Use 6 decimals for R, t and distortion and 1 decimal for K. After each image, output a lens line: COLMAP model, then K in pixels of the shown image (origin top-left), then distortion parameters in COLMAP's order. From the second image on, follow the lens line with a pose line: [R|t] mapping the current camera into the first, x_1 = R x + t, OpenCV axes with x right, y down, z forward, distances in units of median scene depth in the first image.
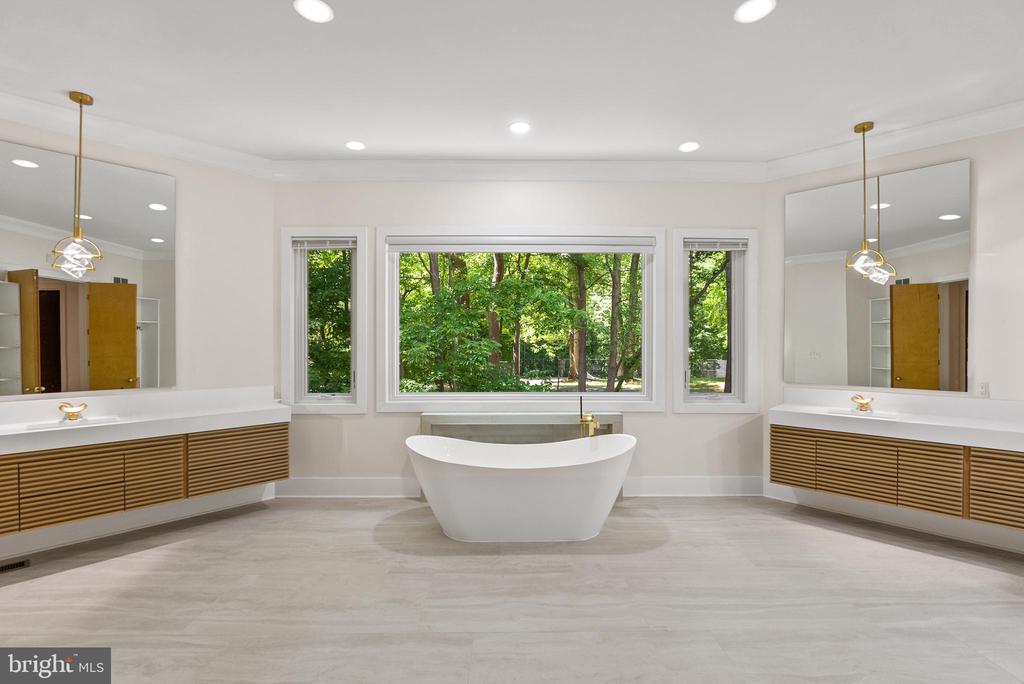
lens RADIAL K [[459.4, 0, 513.7], [0, 459.4, 343.5], [0, 0, 1]] dist [-0.009513, 0.001611]
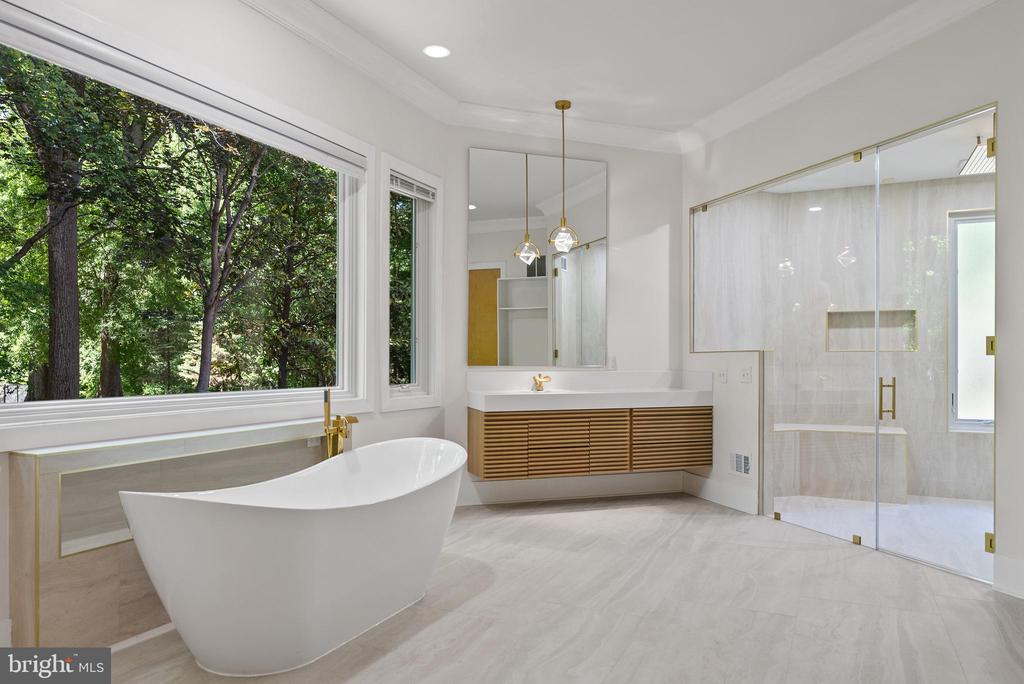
lens RADIAL K [[726.0, 0, 514.1], [0, 726.0, 348.3], [0, 0, 1]] dist [0.004490, 0.000334]
pose [[0.409966, 0.013809, 0.911996, -0.767445], [-0.006774, 0.999904, -0.012095, 0.086530], [-0.912076, -0.001219, 0.410020, 0.461590]]
